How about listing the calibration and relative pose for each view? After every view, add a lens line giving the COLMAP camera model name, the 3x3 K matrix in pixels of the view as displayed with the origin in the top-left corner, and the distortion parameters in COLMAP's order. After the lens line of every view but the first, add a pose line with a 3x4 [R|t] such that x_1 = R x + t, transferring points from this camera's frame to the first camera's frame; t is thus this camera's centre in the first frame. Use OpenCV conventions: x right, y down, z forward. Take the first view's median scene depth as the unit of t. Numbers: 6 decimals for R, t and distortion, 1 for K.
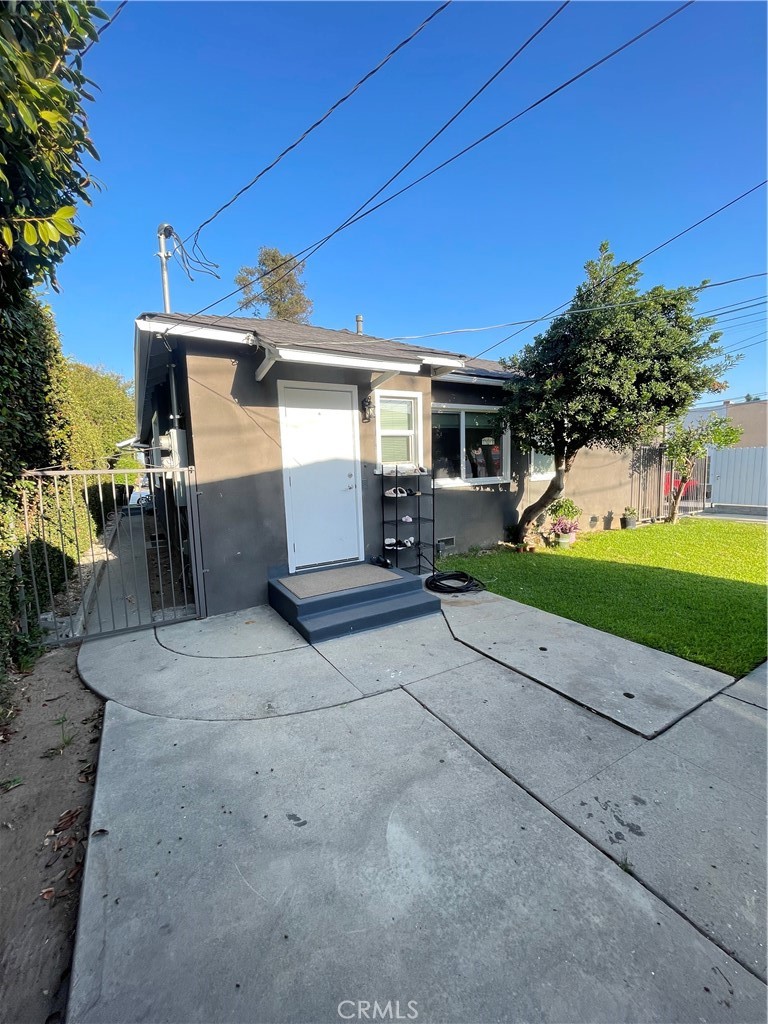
lens RADIAL K [[413.4, 0, 384.0], [0, 413.4, 512.0], [0, 0, 1]] dist [-0.007239, 0.003251]
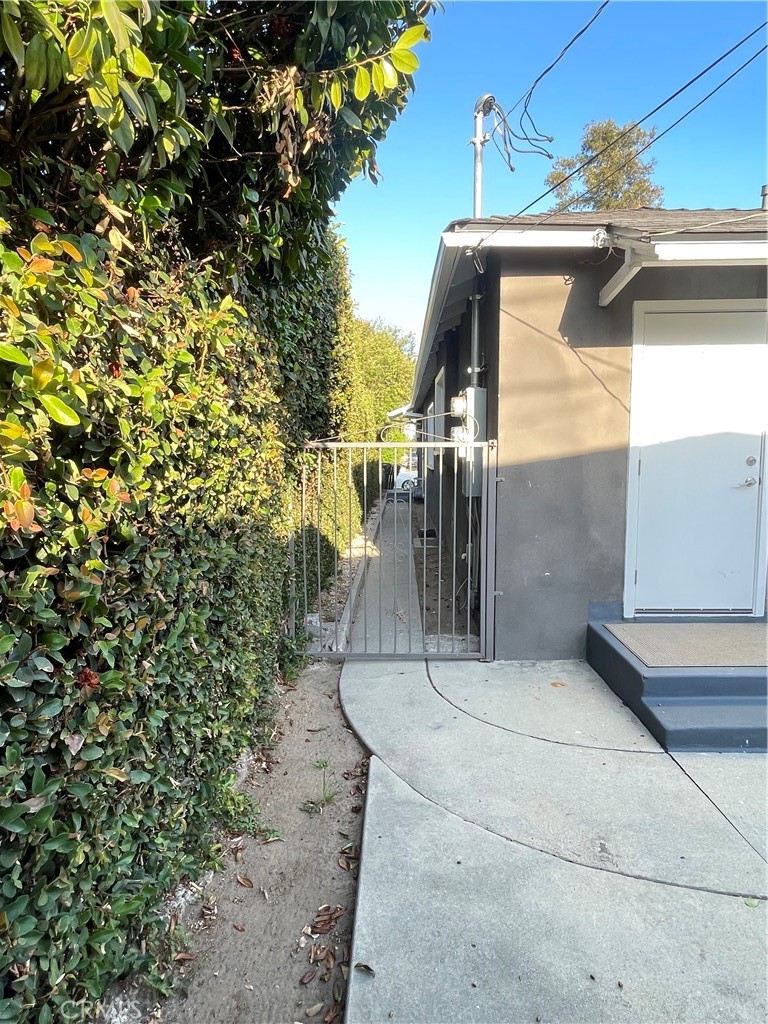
lens RADIAL K [[584.1, 0, 384.0], [0, 584.1, 512.0], [0, 0, 1]] dist [0.032095, -0.054402]
pose [[0.843620, 0.083021, -0.530484, -0.088459], [-0.080765, 0.996354, 0.027491, -0.003198], [0.530832, 0.019653, 0.847249, 0.075150]]
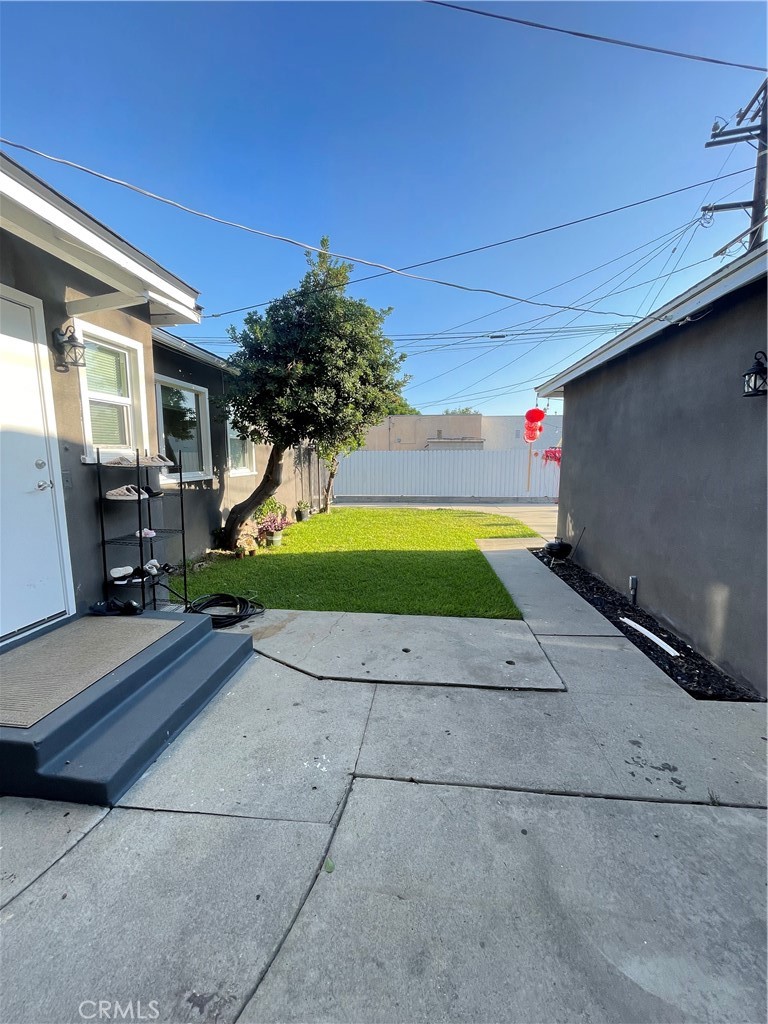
lens RADIAL K [[414.8, 0, 385.3], [0, 414.8, 512.3], [0, 0, 1]] dist [-0.000562, 0.000188]
pose [[0.597304, -0.075430, 0.798460, -0.296953], [0.074301, 0.996490, 0.038555, -0.016191], [-0.798565, 0.036297, 0.600813, 0.372193]]
